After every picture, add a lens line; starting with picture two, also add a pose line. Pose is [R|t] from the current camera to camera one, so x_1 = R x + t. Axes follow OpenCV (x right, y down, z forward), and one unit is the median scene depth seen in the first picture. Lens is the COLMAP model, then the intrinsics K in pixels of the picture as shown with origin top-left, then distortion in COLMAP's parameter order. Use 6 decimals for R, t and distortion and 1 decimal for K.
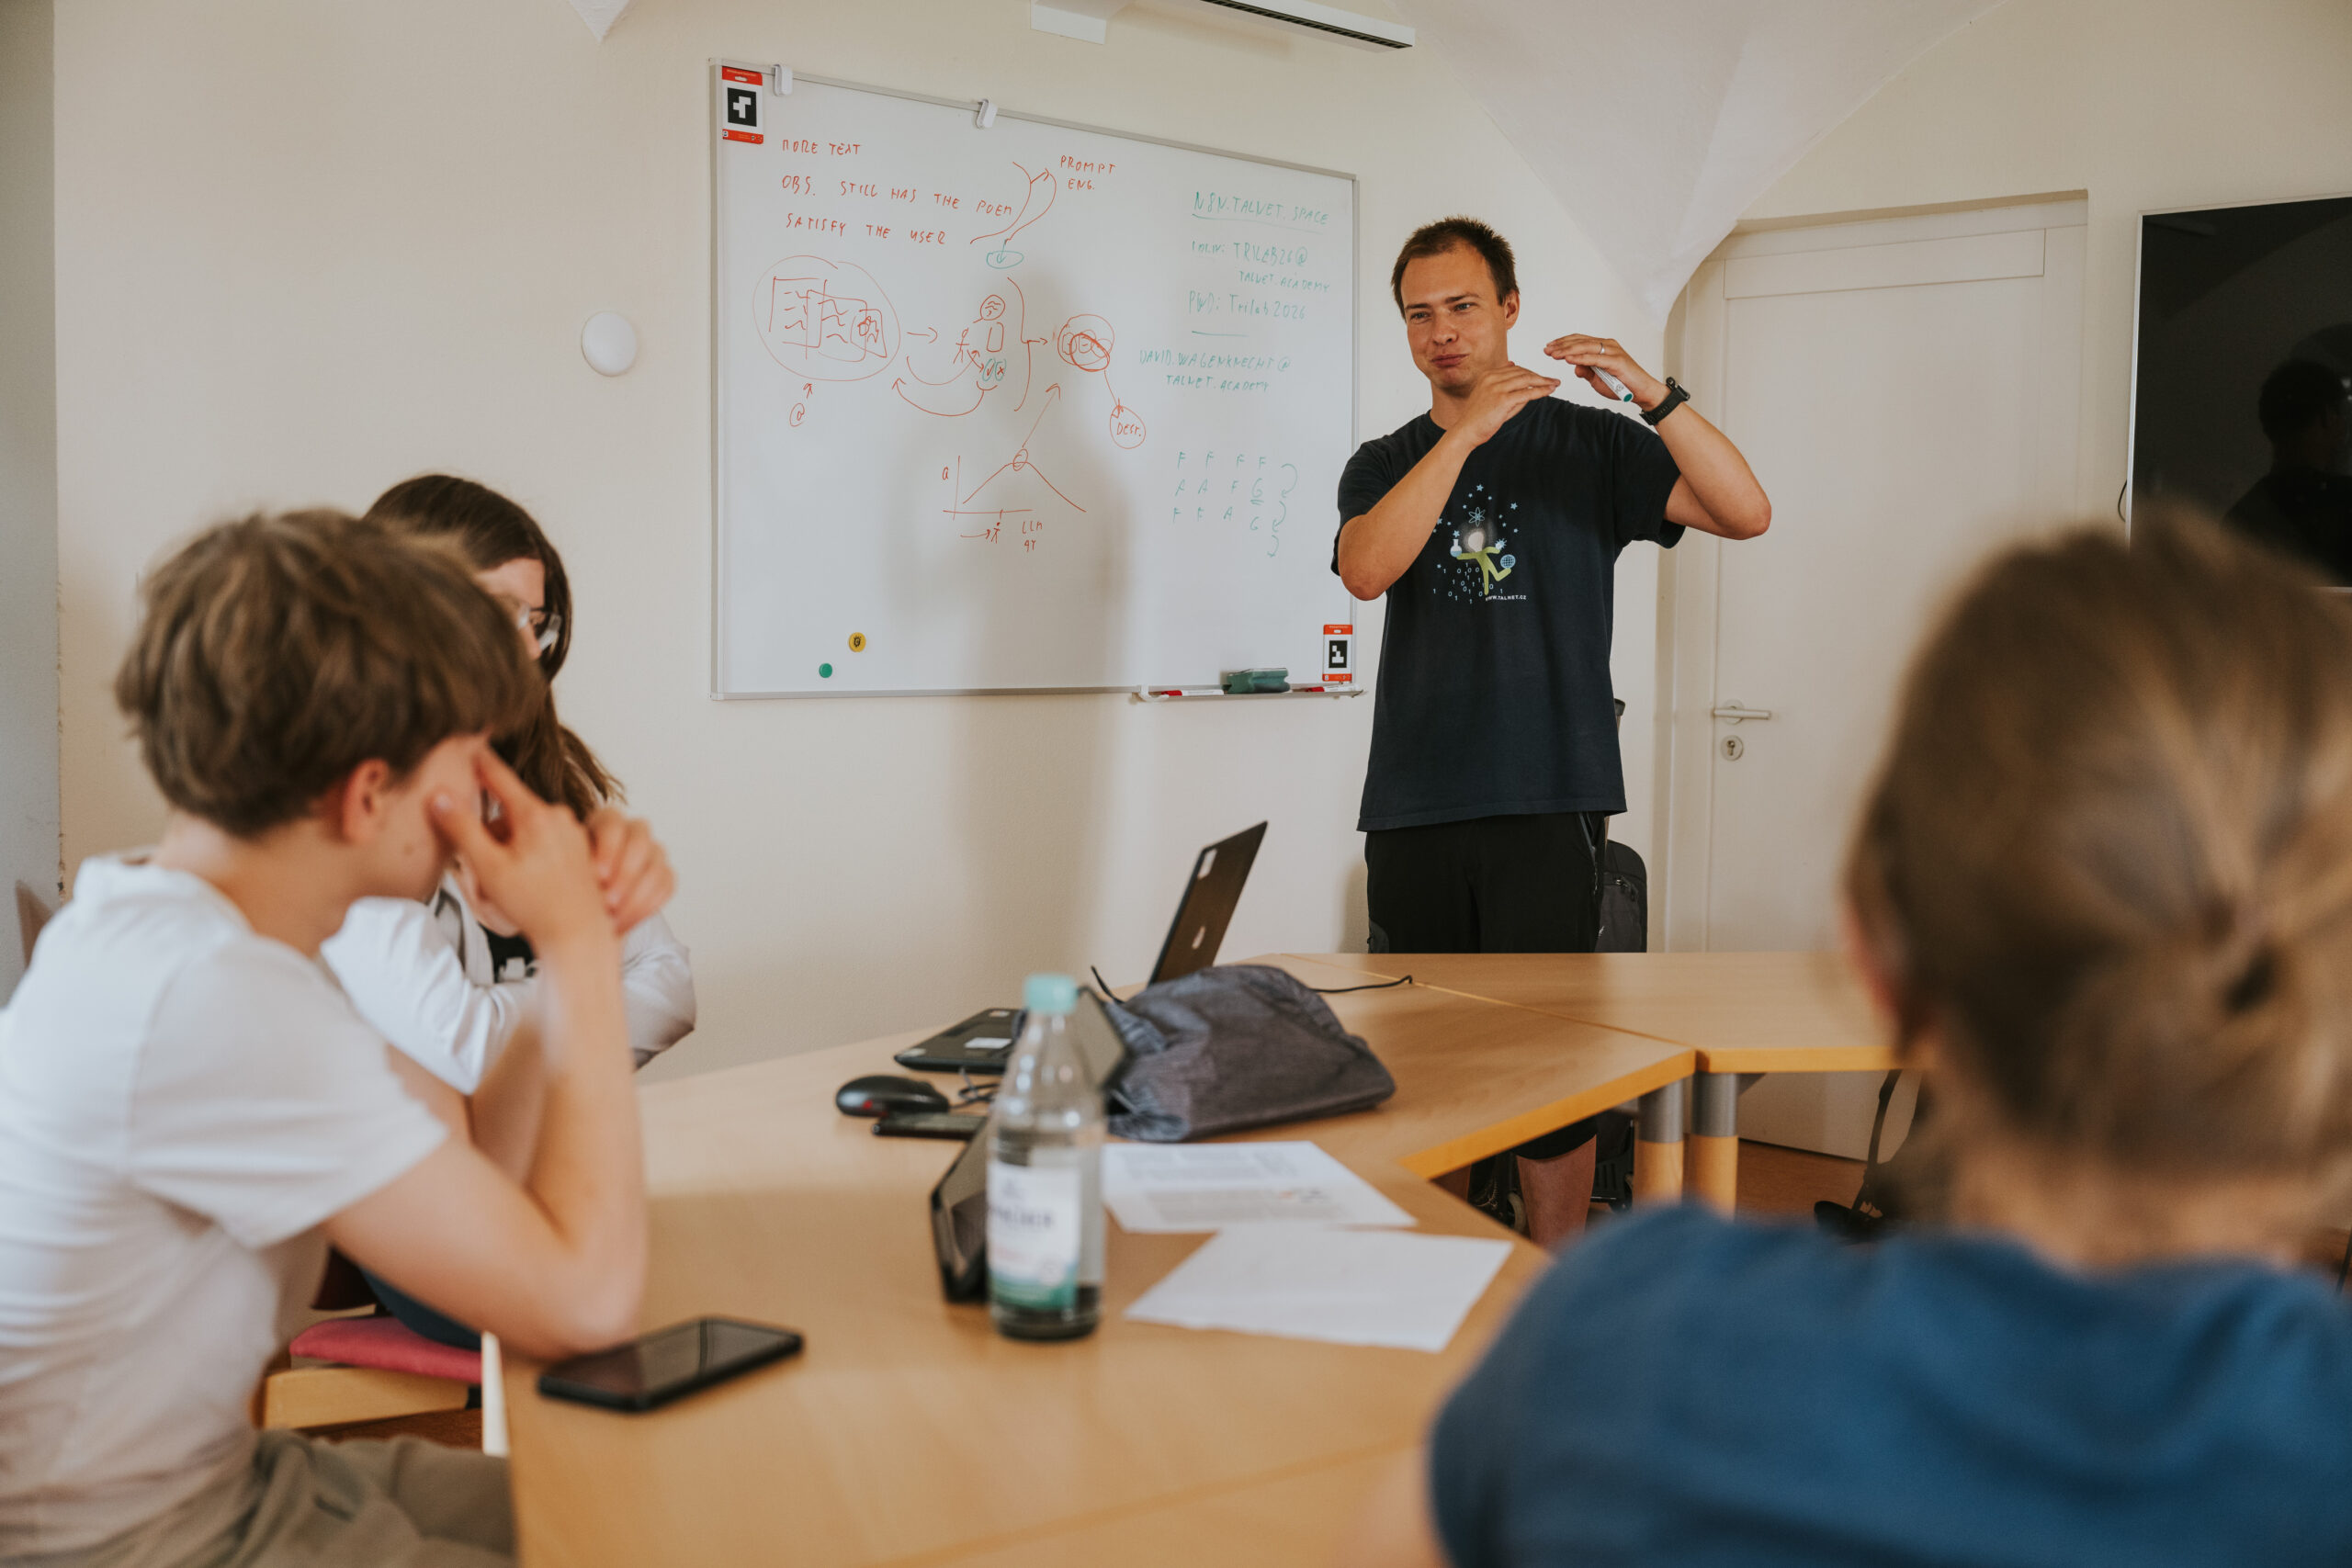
lens RADIAL K [[2608.6, 0, 1170.9], [0, 2608.6, 786.9], [0, 0, 1]] dist [-0.020206, 0.000000]
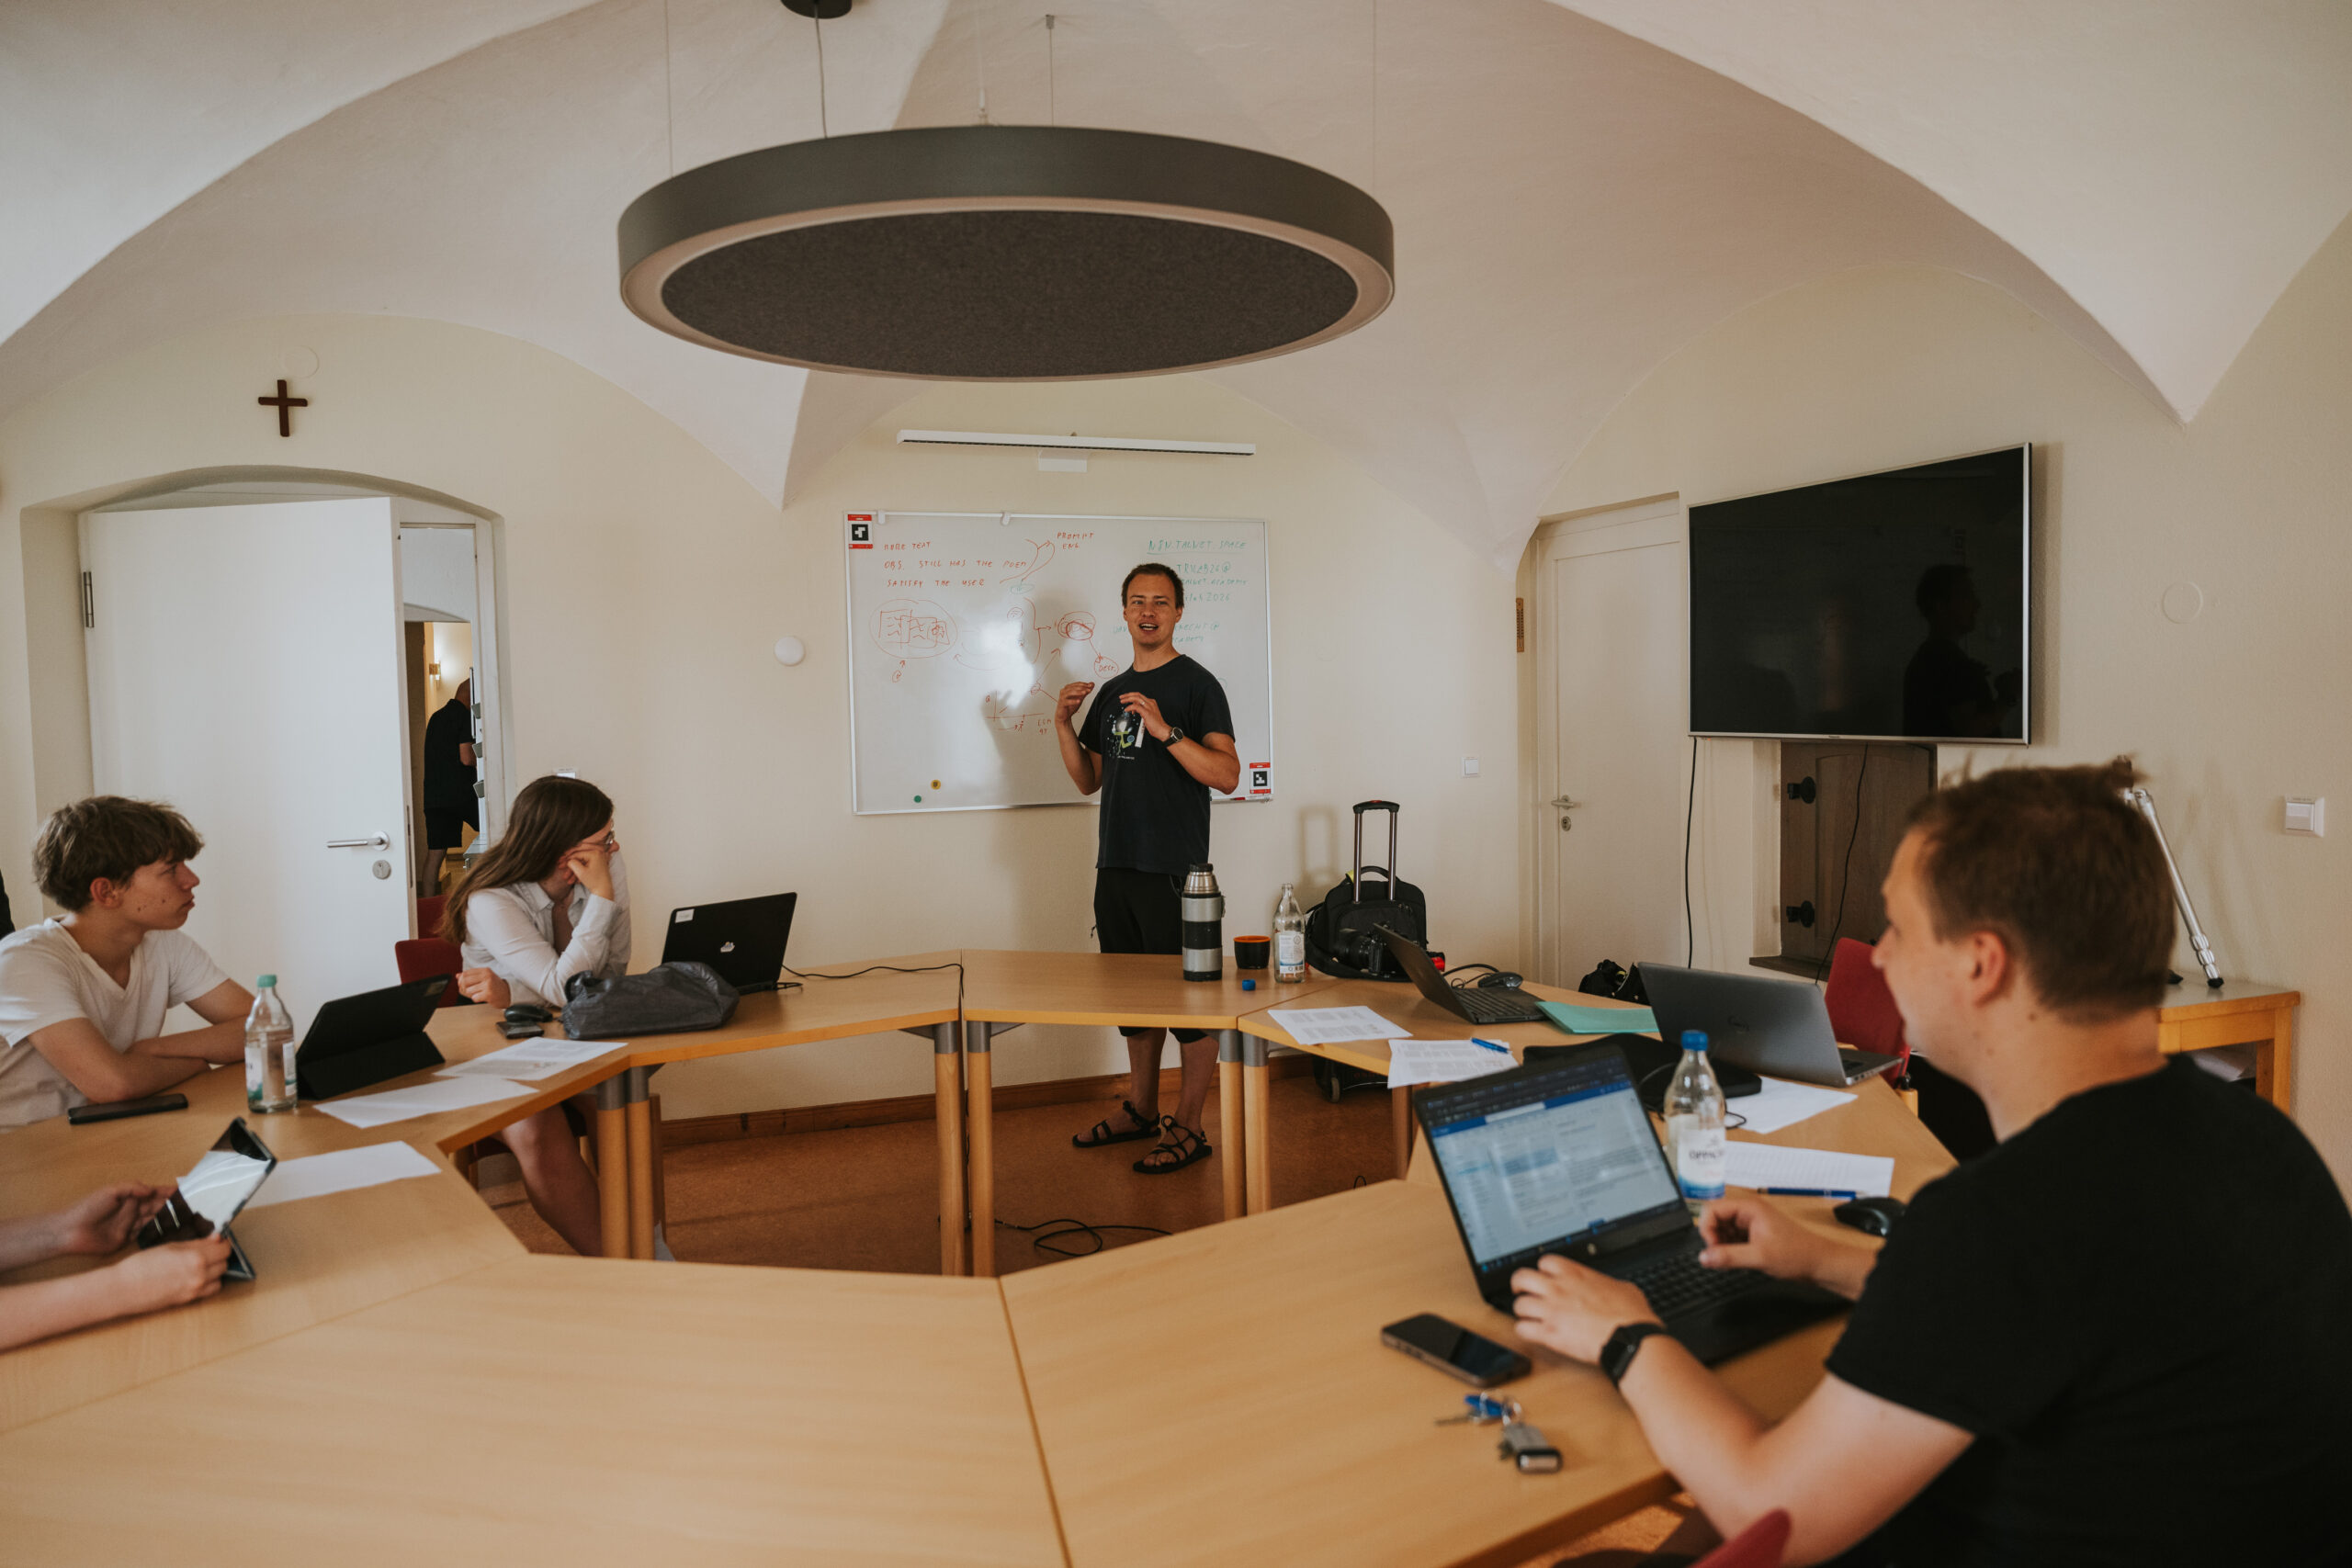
lens RADIAL K [[1539.8, 0, 1191.1], [0, 1539.8, 786.4], [0, 0, 1]] dist [-0.021677, 0.000349]
pose [[0.913124, -0.010009, -0.407558, 0.499980], [0.004540, 0.999886, -0.014384, -0.032238], [0.407656, 0.011284, 0.913066, -0.017399]]
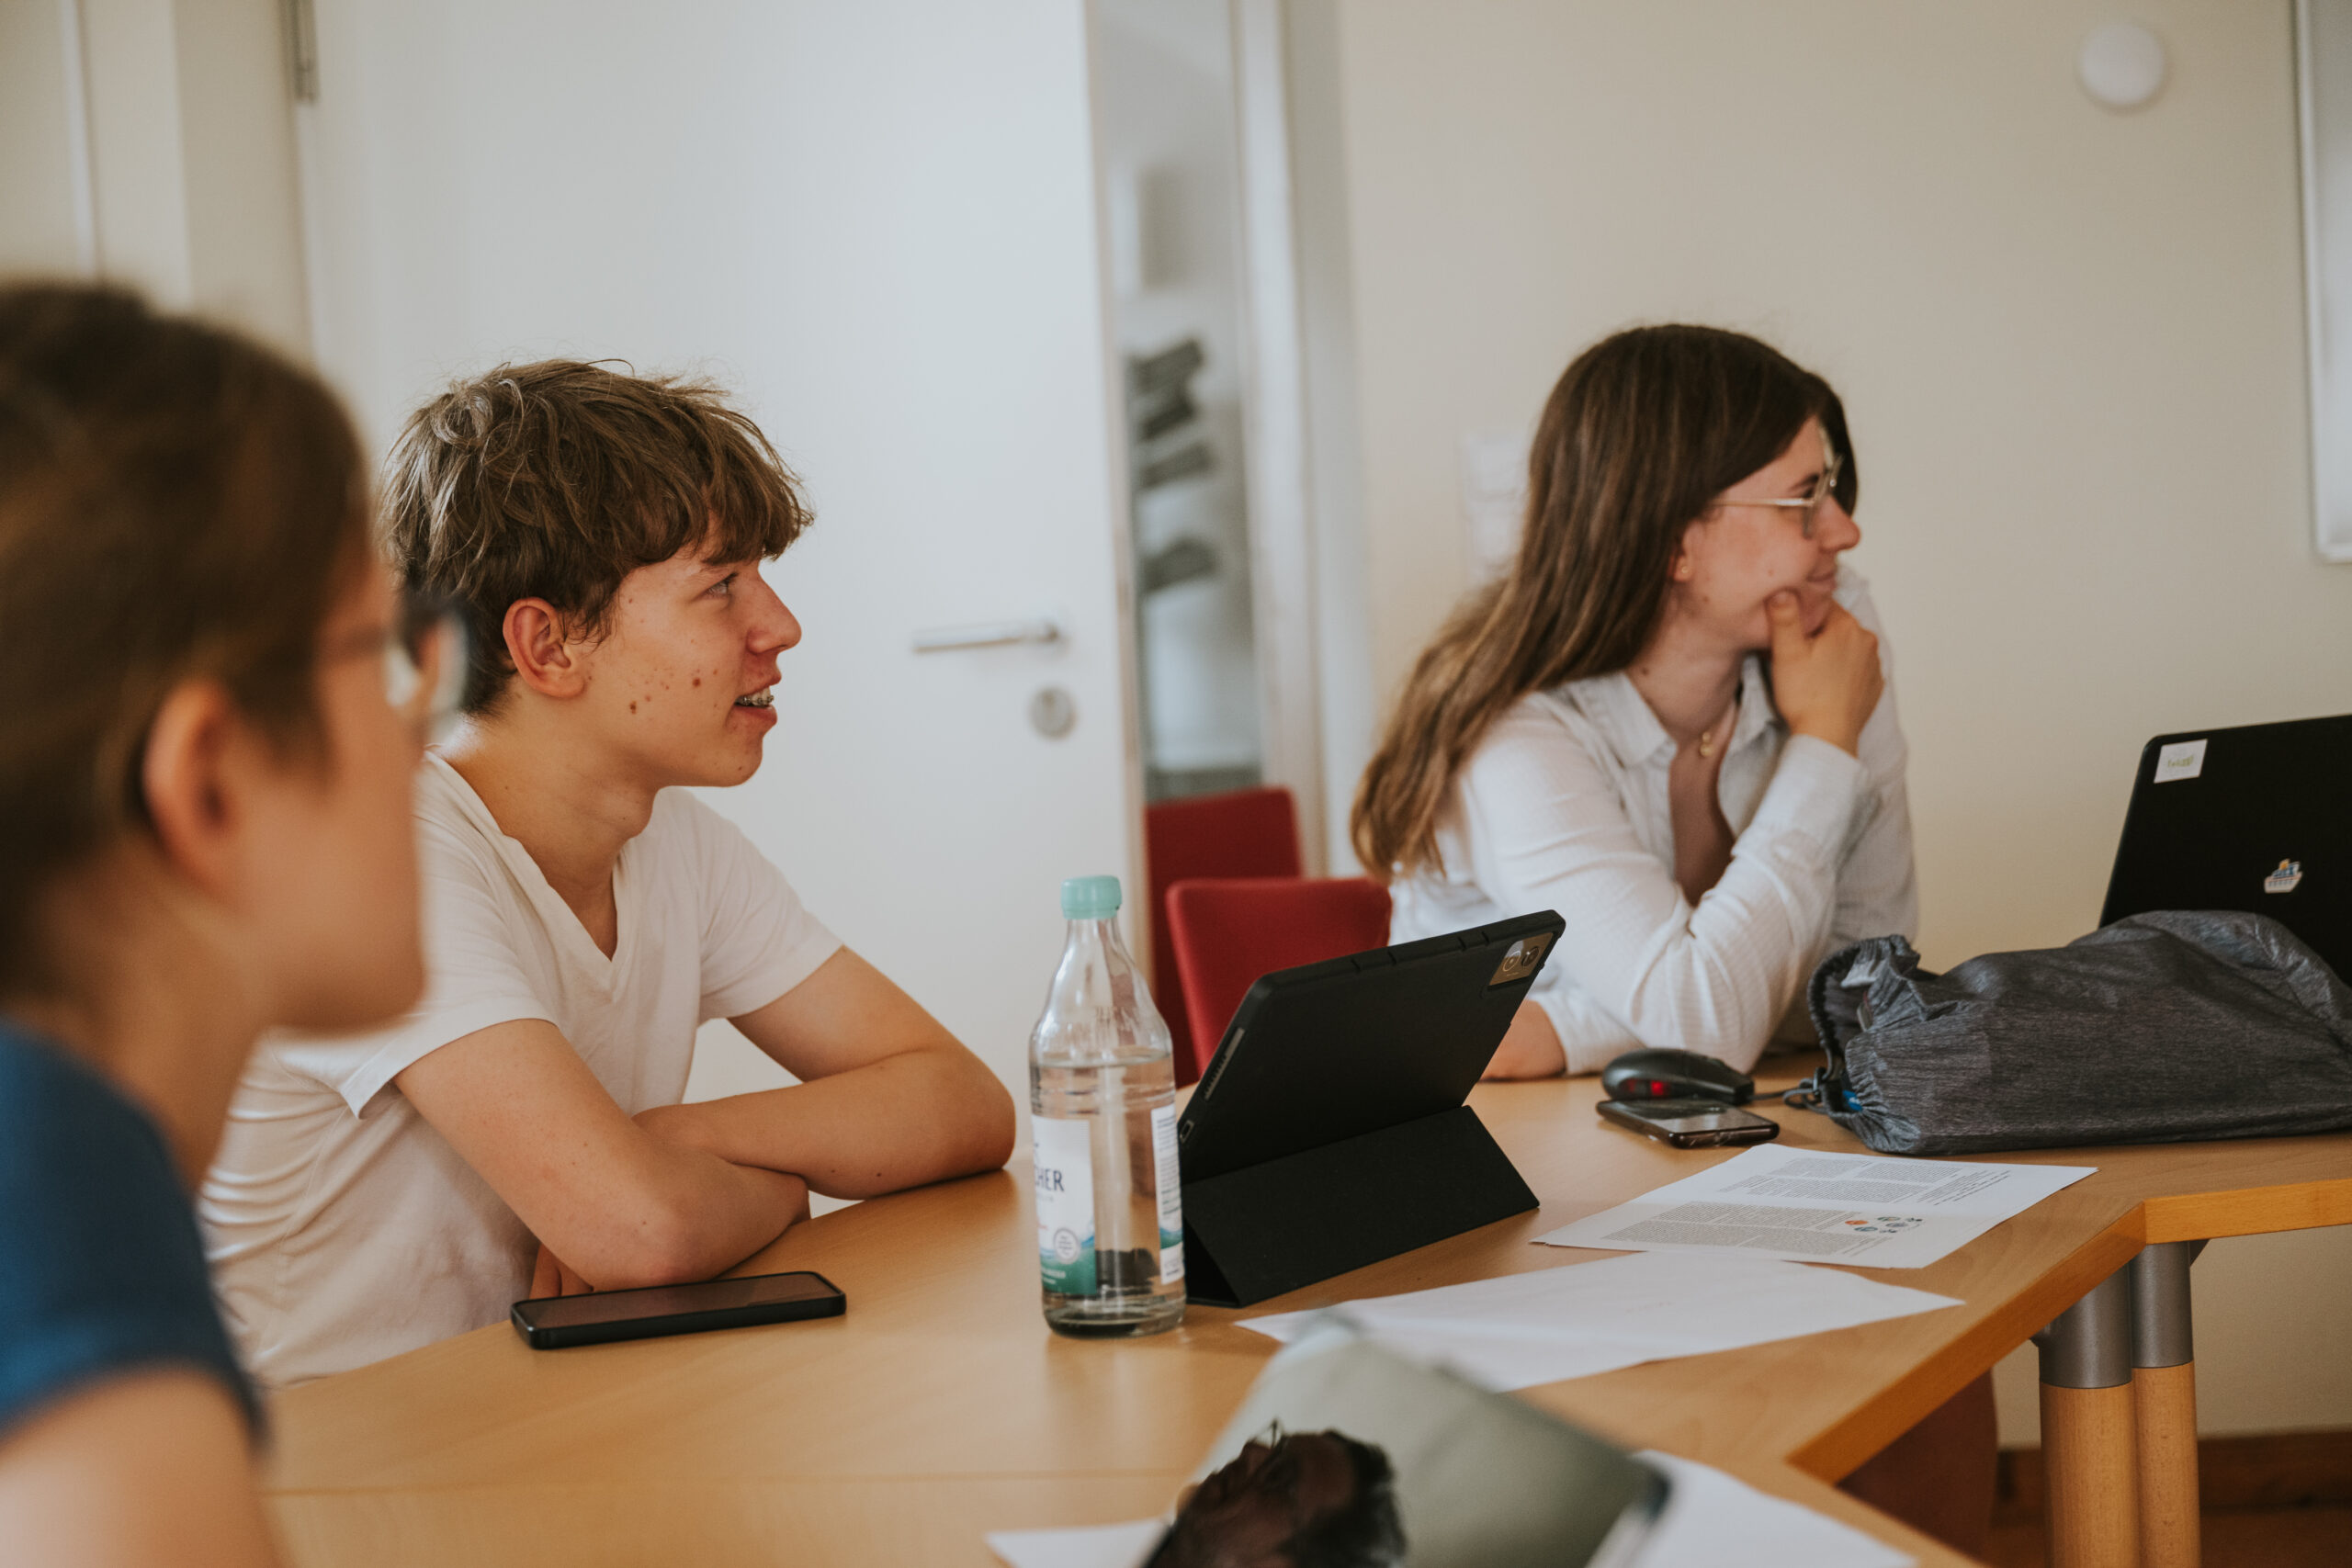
lens RADIAL K [[3838.6, 0, 1174.6], [0, 3838.6, 783.5], [0, 0, 1]] dist [-0.065534, 0.000000]
pose [[0.711884, -0.007614, -0.702256, 0.272145], [0.017627, 0.999820, 0.007029, 0.012341], [0.702076, -0.017382, 0.711890, 0.062030]]
